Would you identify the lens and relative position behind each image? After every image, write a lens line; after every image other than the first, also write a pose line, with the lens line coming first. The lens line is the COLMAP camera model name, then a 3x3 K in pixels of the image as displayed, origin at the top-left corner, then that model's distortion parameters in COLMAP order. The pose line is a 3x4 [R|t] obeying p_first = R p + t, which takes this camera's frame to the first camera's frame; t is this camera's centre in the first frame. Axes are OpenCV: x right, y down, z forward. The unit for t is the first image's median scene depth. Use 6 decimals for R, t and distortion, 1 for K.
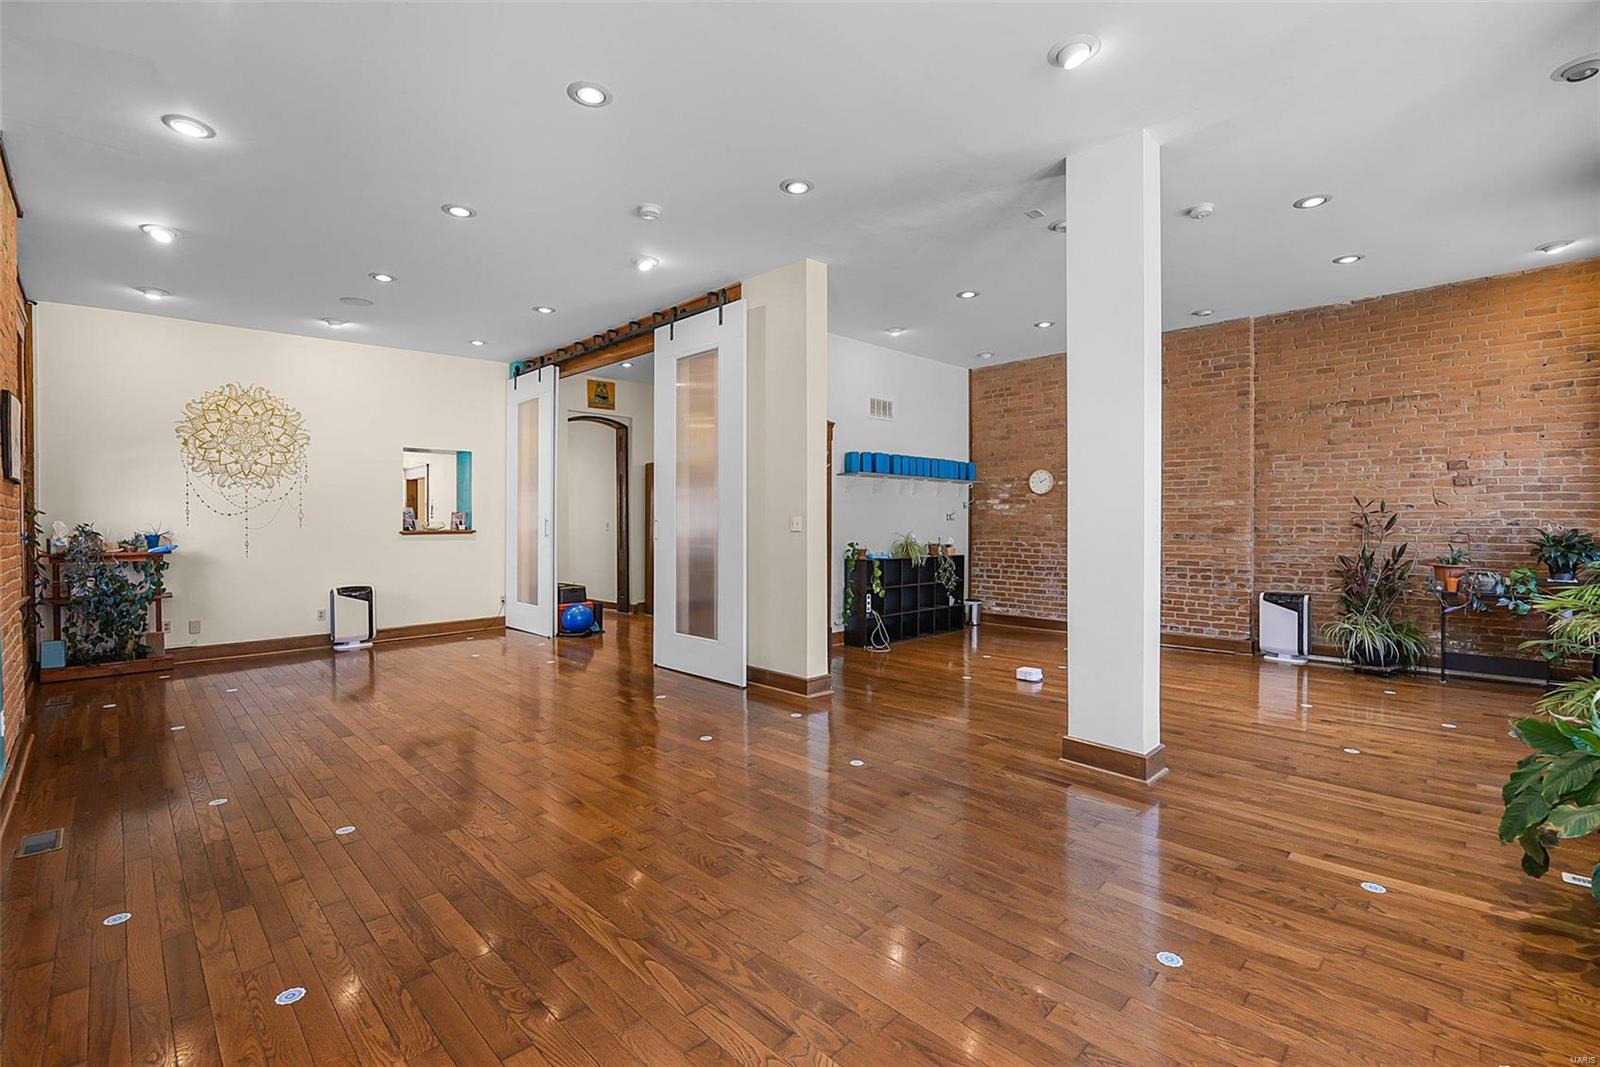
lens RADIAL K [[704.9, 0, 800.0], [0, 704.9, 533.5], [0, 0, 1]] dist [-0.018189, 0.000097]
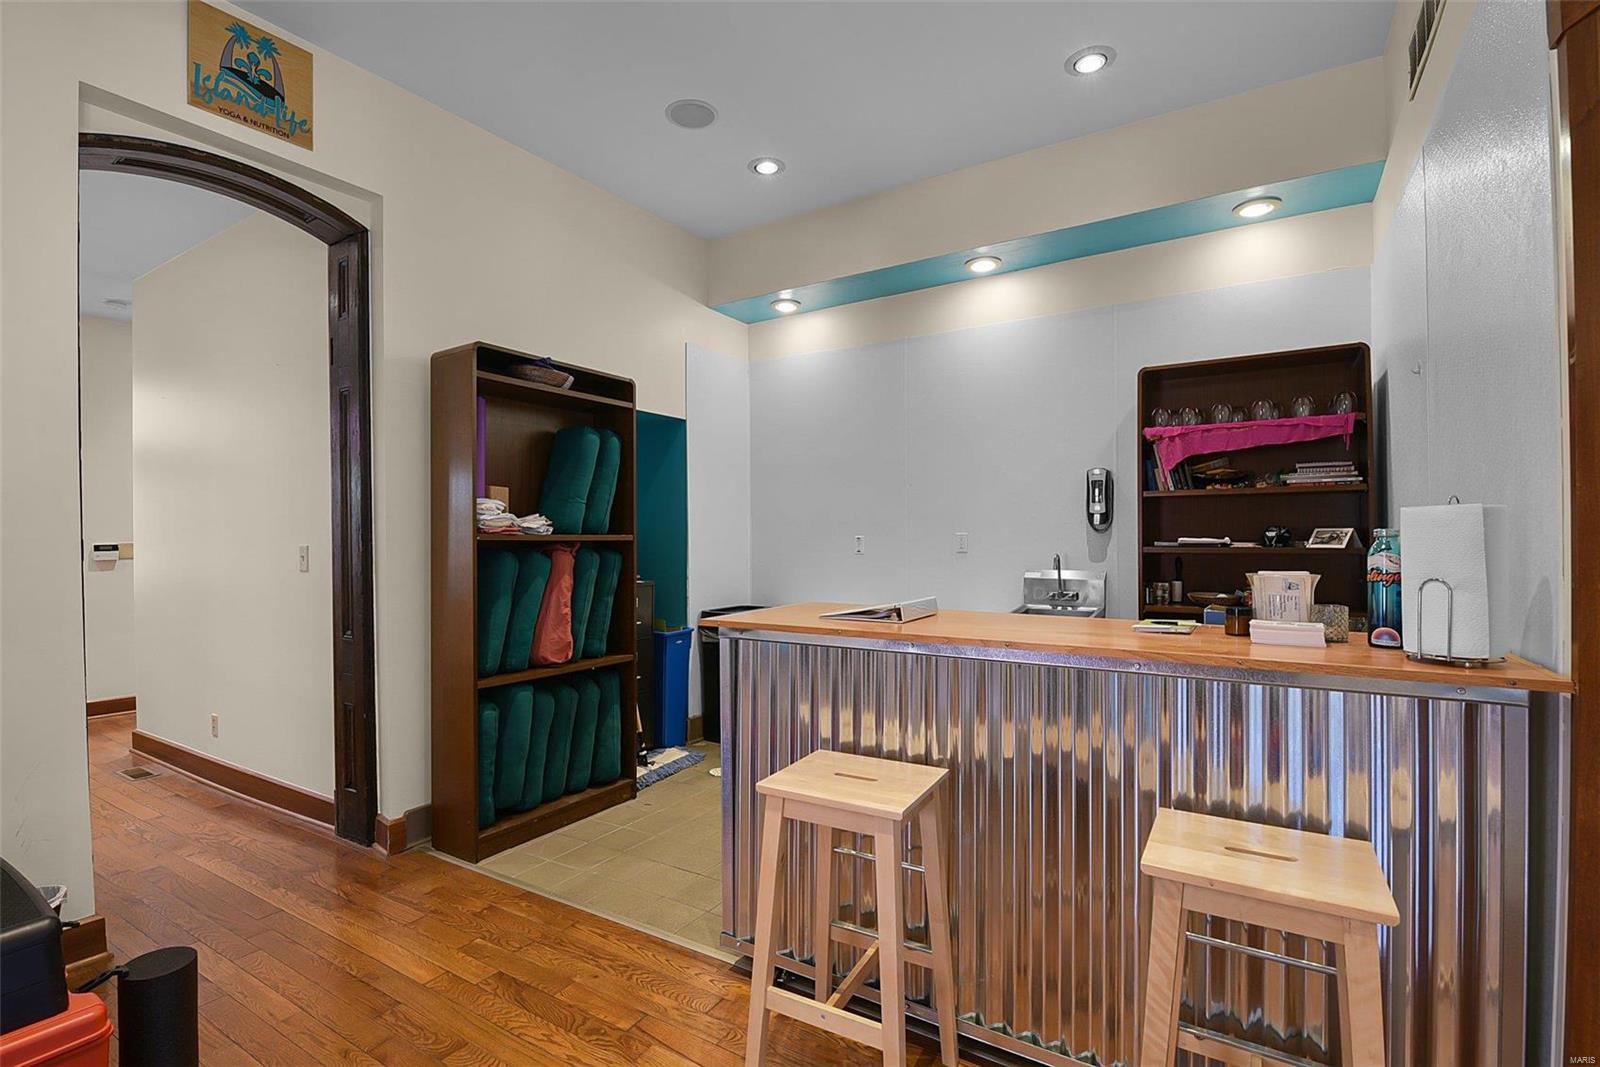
lens RADIAL K [[732.4, 0, 800.0], [0, 732.4, 533.5], [0, 0, 1]] dist [-0.002472, -0.000655]
pose [[0.969993, -0.007951, 0.243003, -0.142649], [0.011056, 0.999874, -0.011419, -0.014718], [-0.242882, 0.013763, 0.969958, 0.656375]]
